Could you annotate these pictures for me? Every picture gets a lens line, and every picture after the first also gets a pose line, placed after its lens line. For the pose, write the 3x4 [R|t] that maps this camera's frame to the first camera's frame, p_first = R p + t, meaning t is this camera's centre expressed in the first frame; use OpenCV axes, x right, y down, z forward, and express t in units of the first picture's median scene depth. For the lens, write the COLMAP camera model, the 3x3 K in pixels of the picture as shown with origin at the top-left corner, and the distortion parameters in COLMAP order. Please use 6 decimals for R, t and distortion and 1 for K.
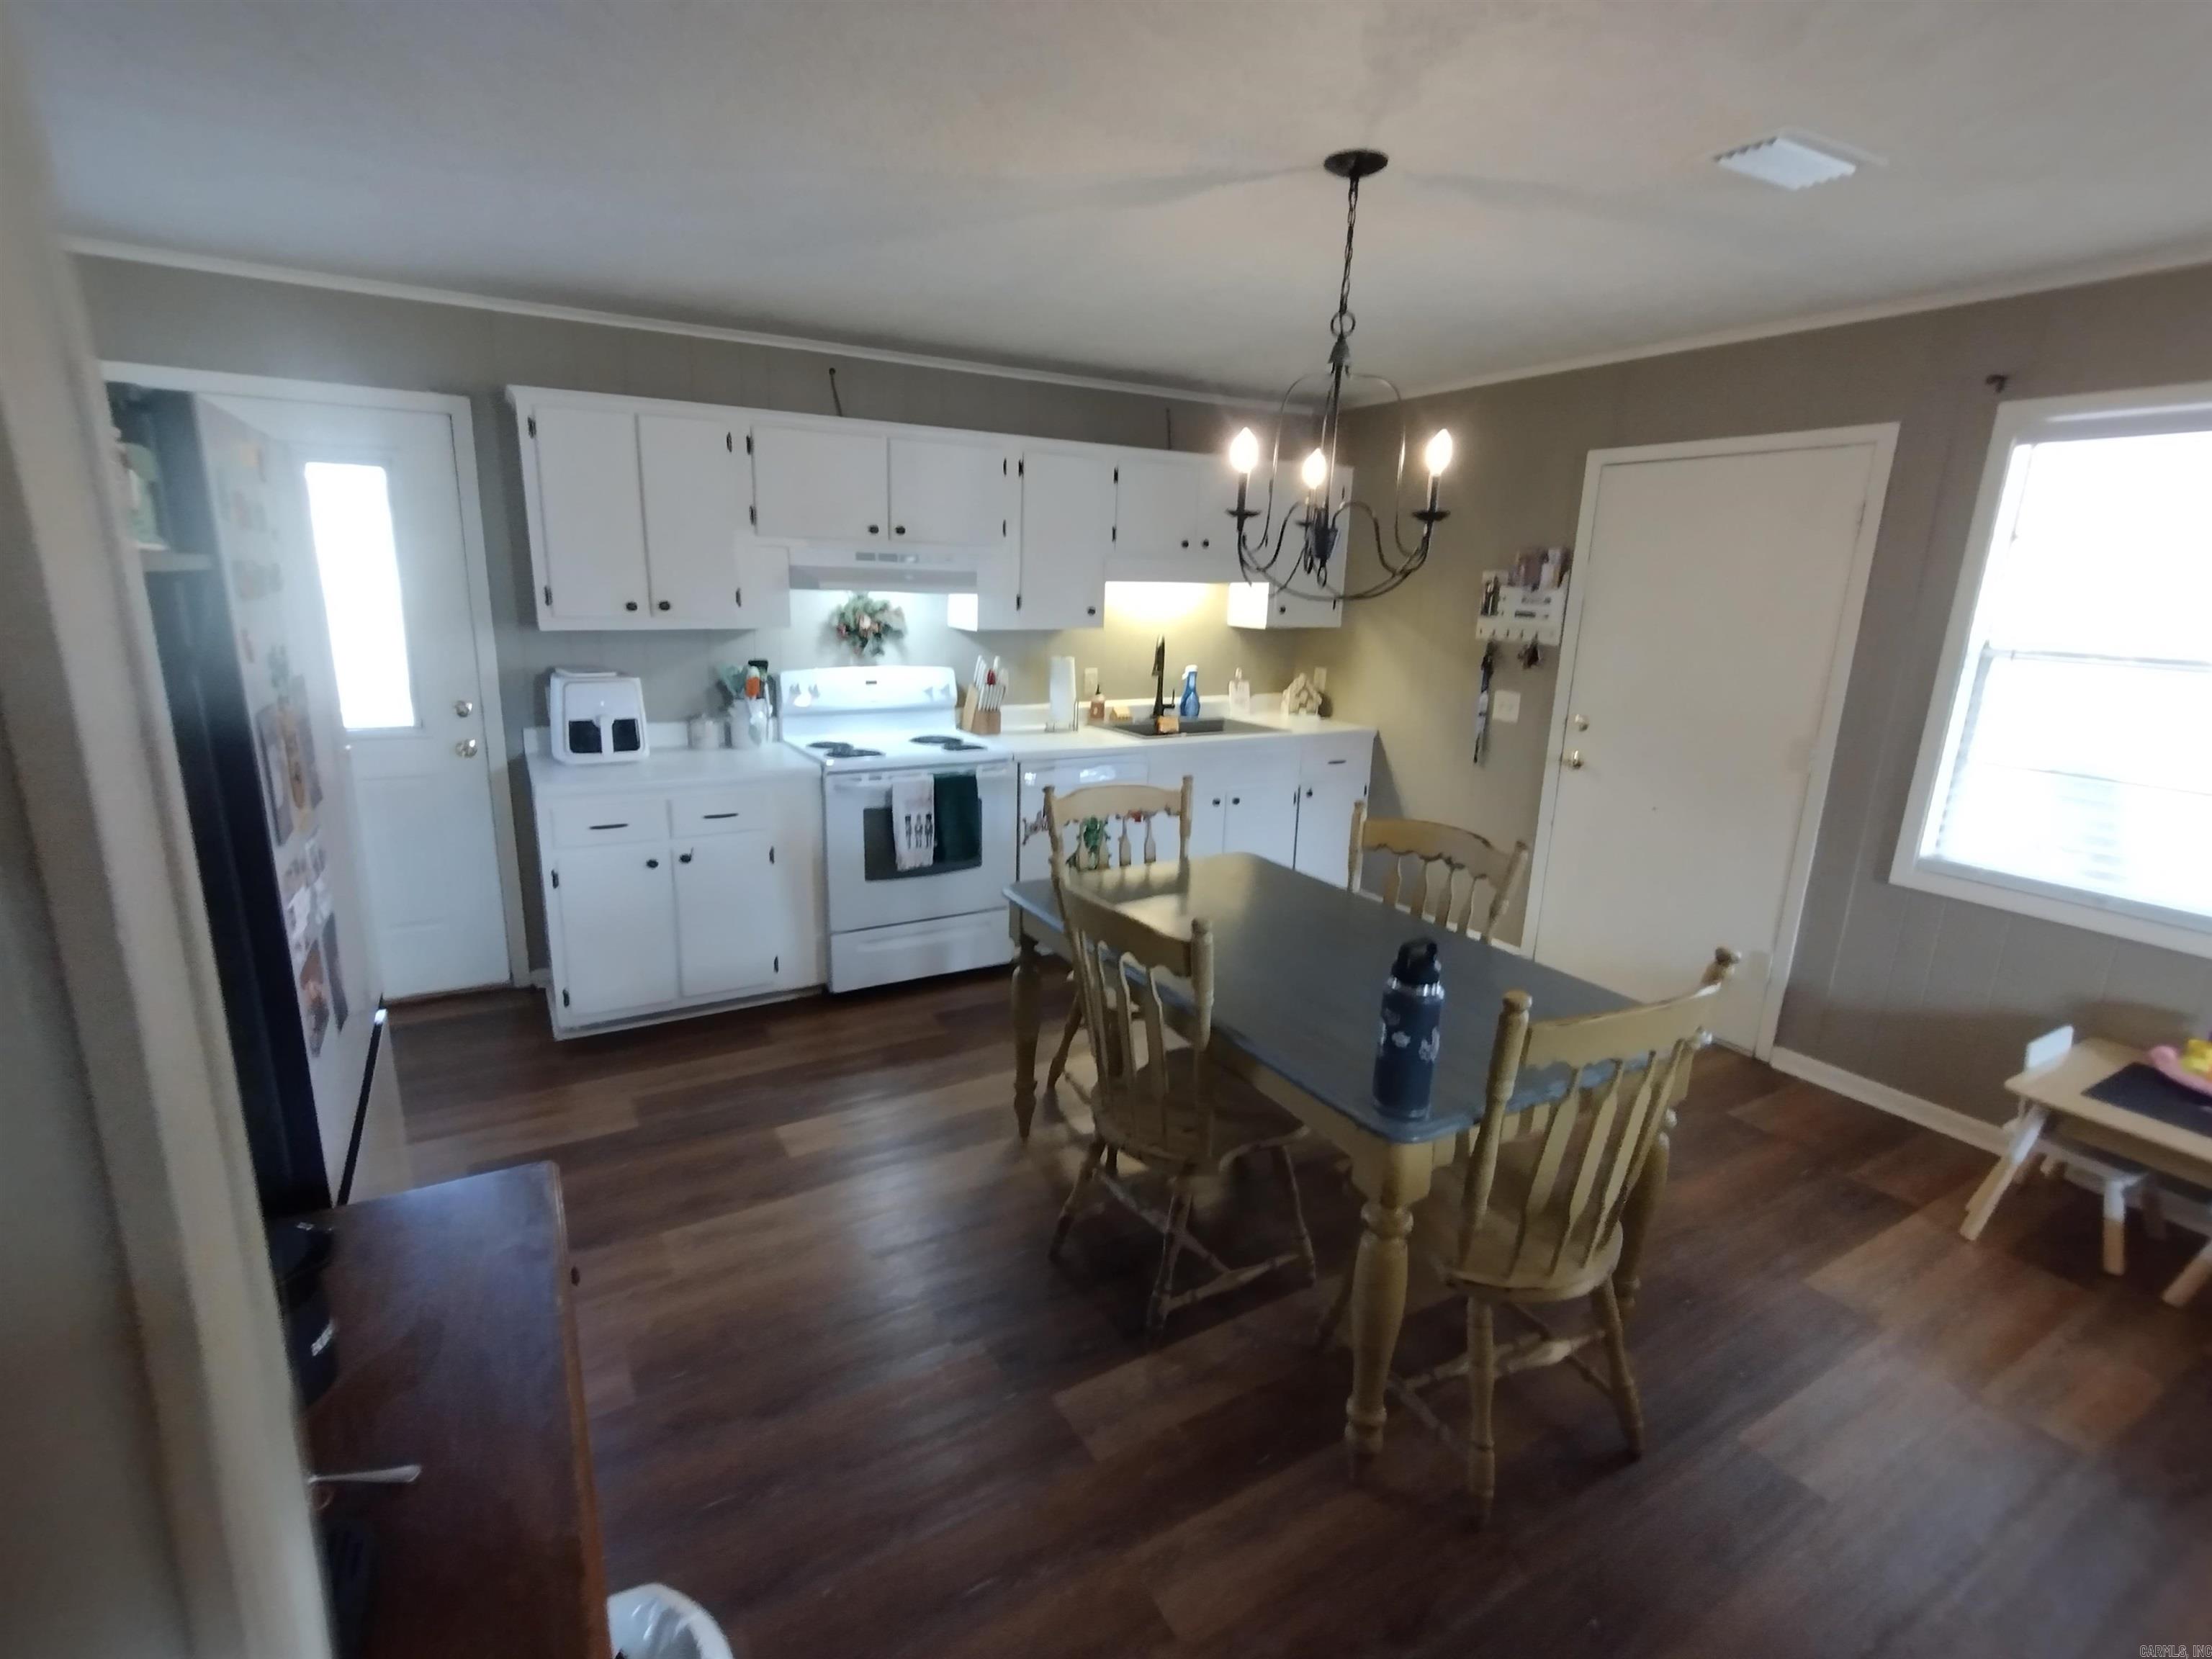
lens RADIAL K [[1023.0, 0, 1097.9], [0, 1023.0, 833.2], [0, 0, 1]] dist [-0.000738, 0.000943]
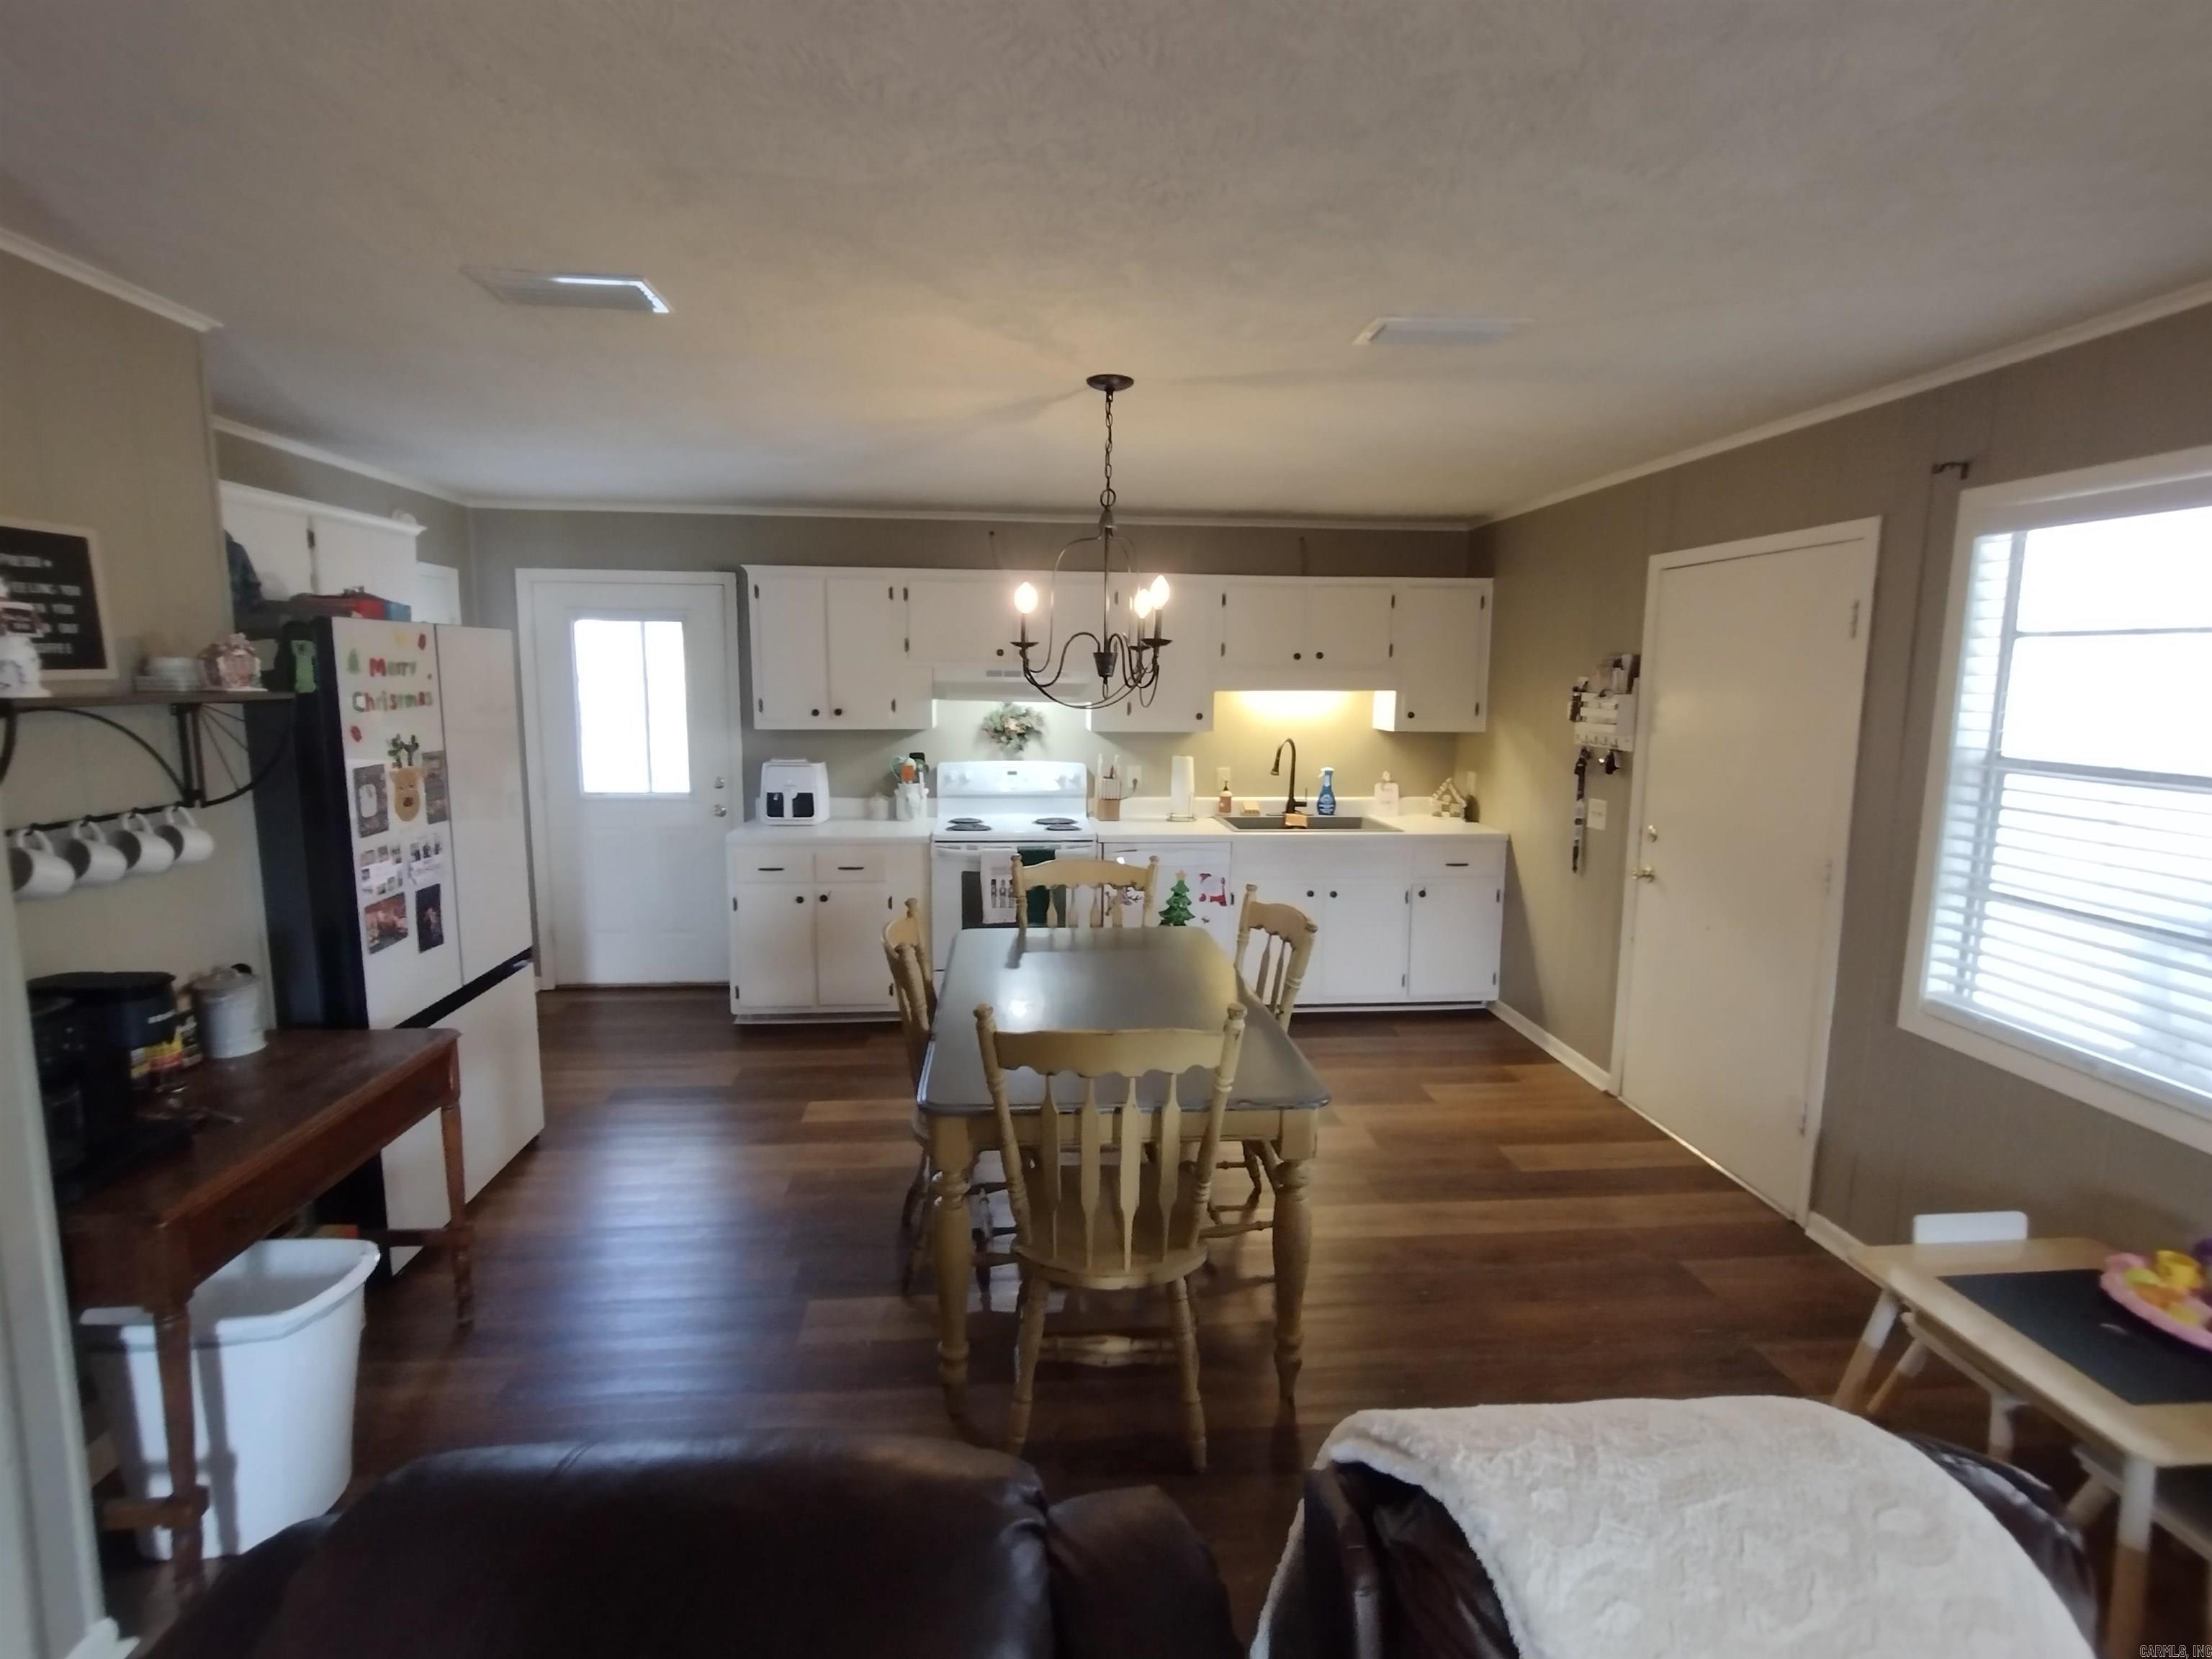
lens RADIAL K [[1023.0, 0, 1116.4], [0, 1023.0, 818.2], [0, 0, 1]] dist [-0.000738, 0.000943]
pose [[0.910570, 0.042171, -0.411197, 0.404550], [-0.088408, 0.991632, -0.094076, 0.010718], [0.403789, 0.122016, 0.906679, -0.056591]]
